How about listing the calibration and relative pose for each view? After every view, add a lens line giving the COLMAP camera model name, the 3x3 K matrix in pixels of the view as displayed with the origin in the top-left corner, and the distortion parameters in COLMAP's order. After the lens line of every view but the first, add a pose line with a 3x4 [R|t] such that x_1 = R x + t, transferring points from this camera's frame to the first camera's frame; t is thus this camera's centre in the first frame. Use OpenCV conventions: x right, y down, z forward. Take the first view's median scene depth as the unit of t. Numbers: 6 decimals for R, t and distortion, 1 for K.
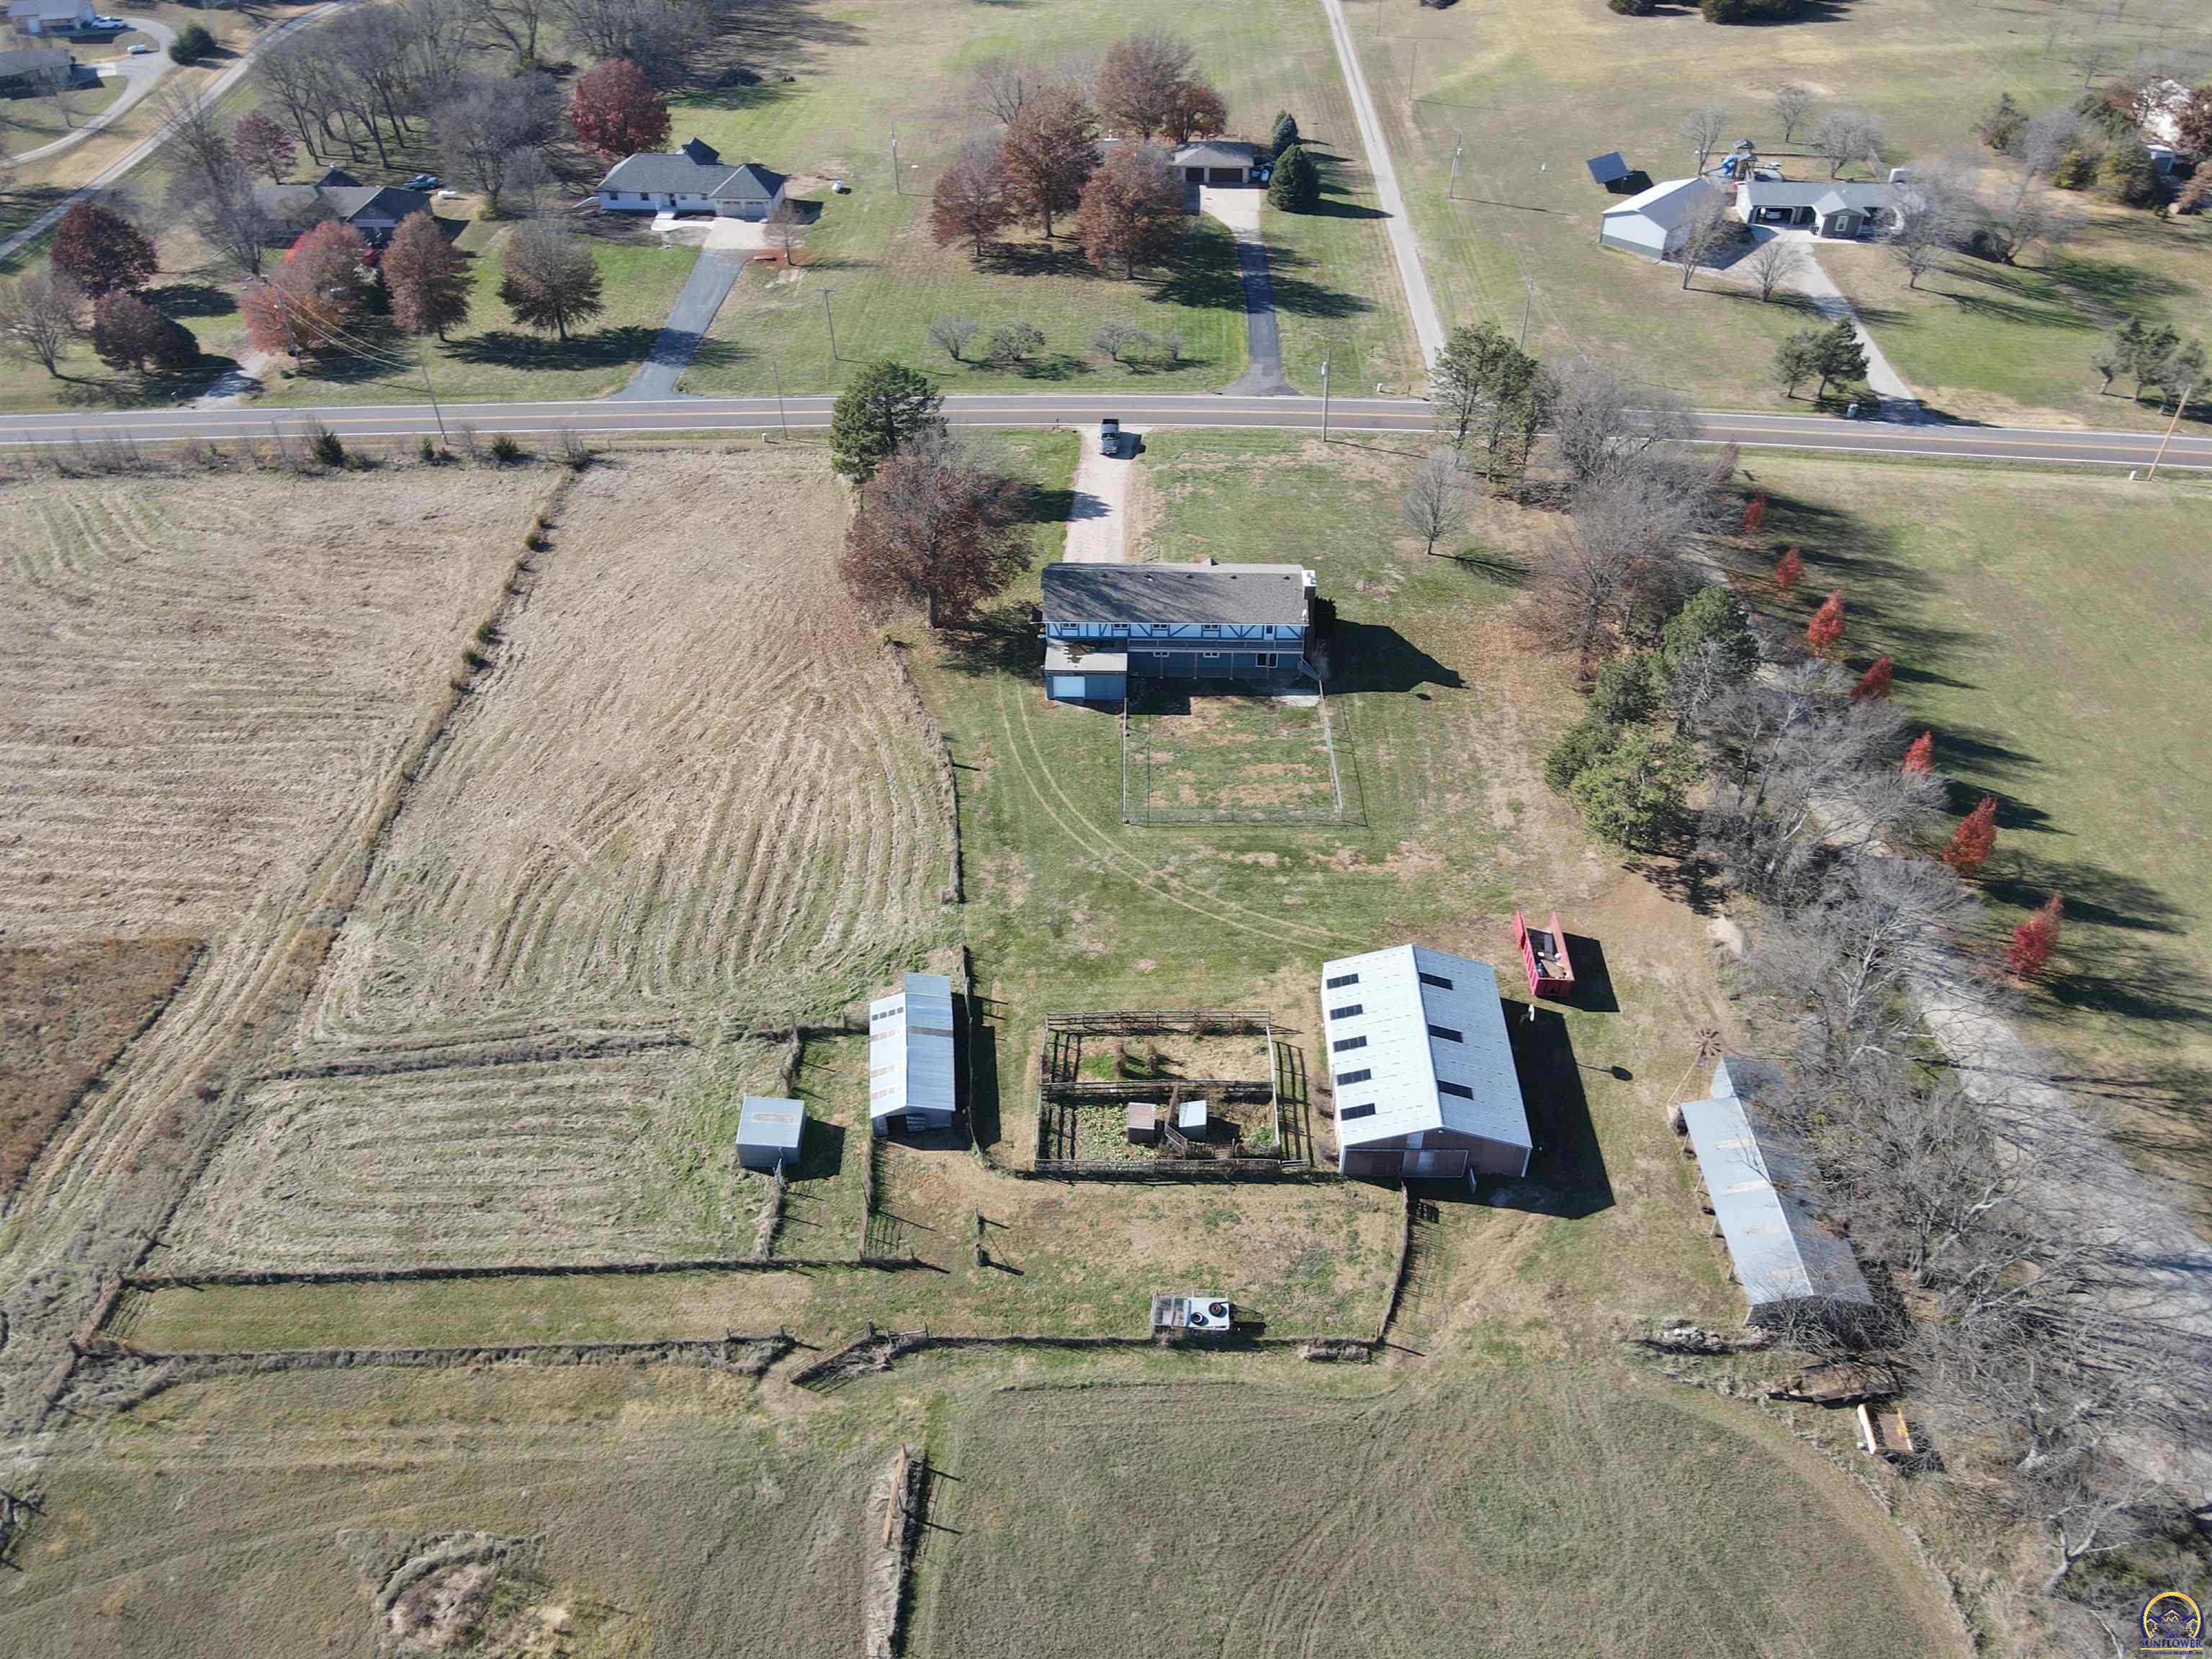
lens RADIAL K [[1624.8, 0, 1116.6], [0, 1624.8, 823.7], [0, 0, 1]] dist [-0.002254, 0.029950]
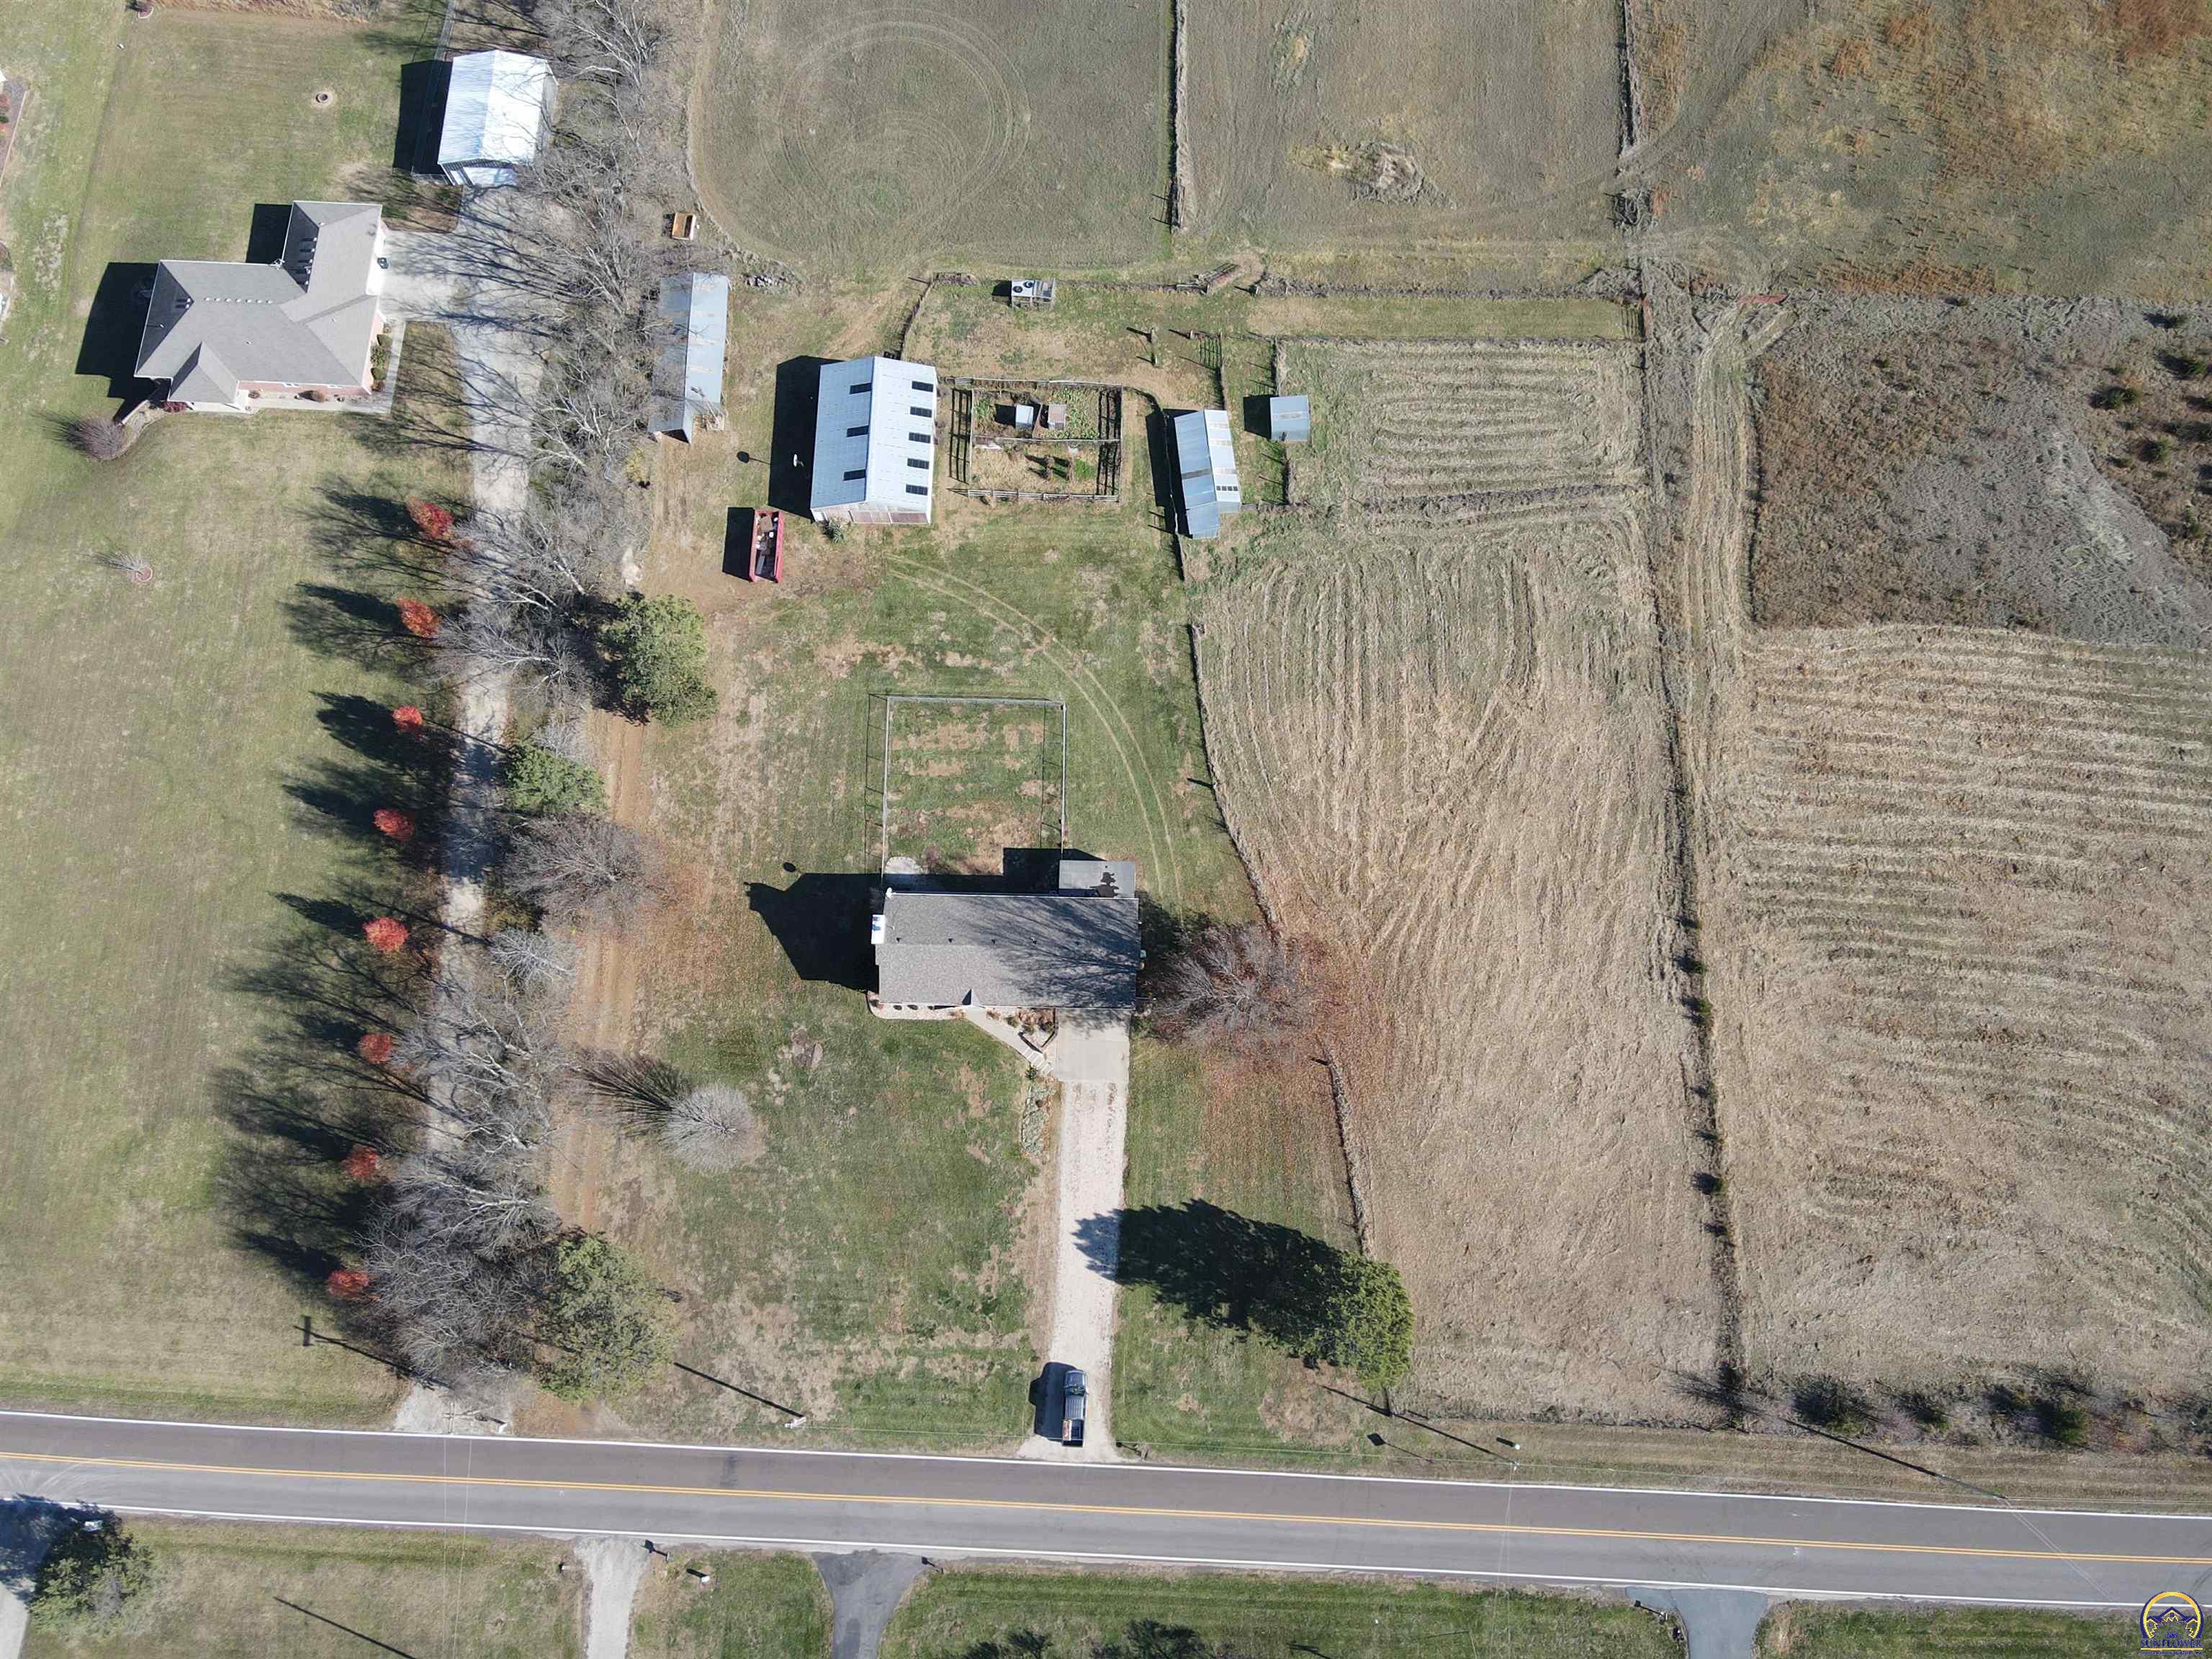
lens RADIAL K [[1664.2, 0, 1106.0], [0, 1664.2, 829.5], [0, 0, 1]] dist [-0.005472, 0.000015]
pose [[-0.999972, 0.001491, 0.007336, -0.042316], [0.006046, -0.417096, 0.908842, -1.411488], [0.004415, 0.908861, 0.417075, 0.662977]]
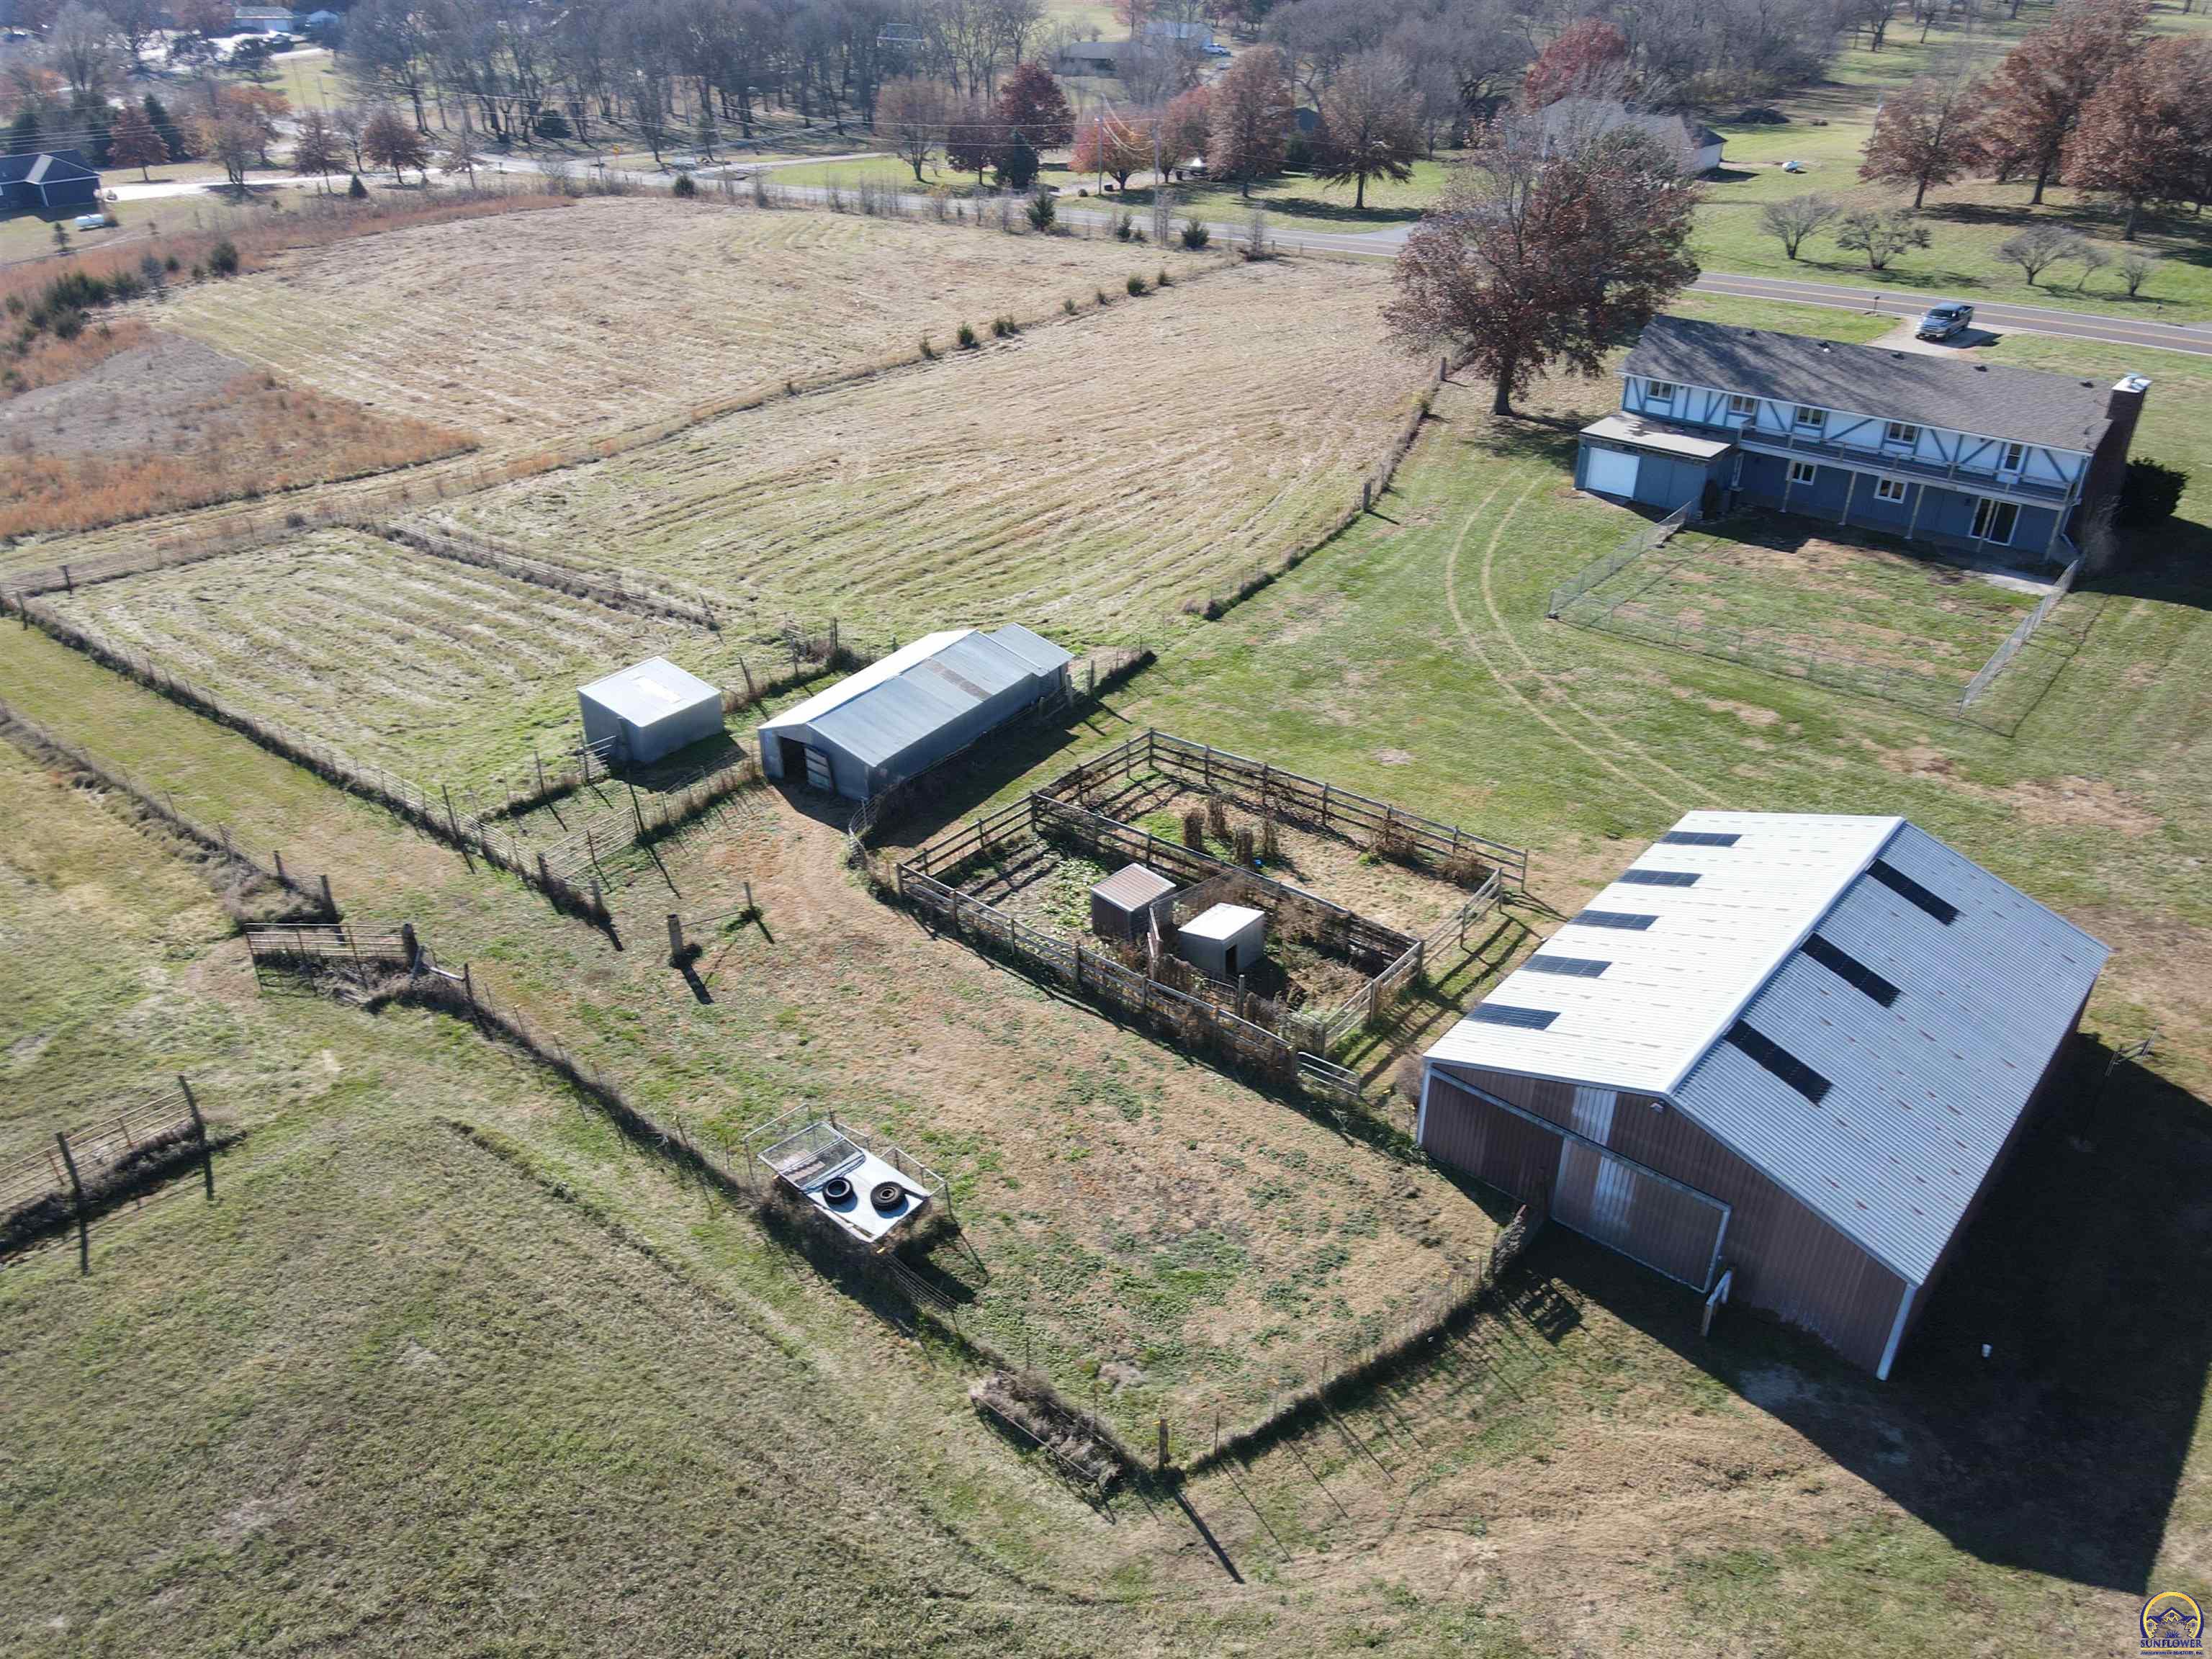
lens RADIAL K [[1624.8, 0, 1116.6], [0, 1624.8, 823.7], [0, 0, 1]] dist [-0.002254, 0.029950]
pose [[0.778219, 0.318353, -0.541320, 0.254864], [-0.405800, 0.912774, -0.046584, 0.179436], [0.479272, 0.255920, 0.839525, 0.566883]]
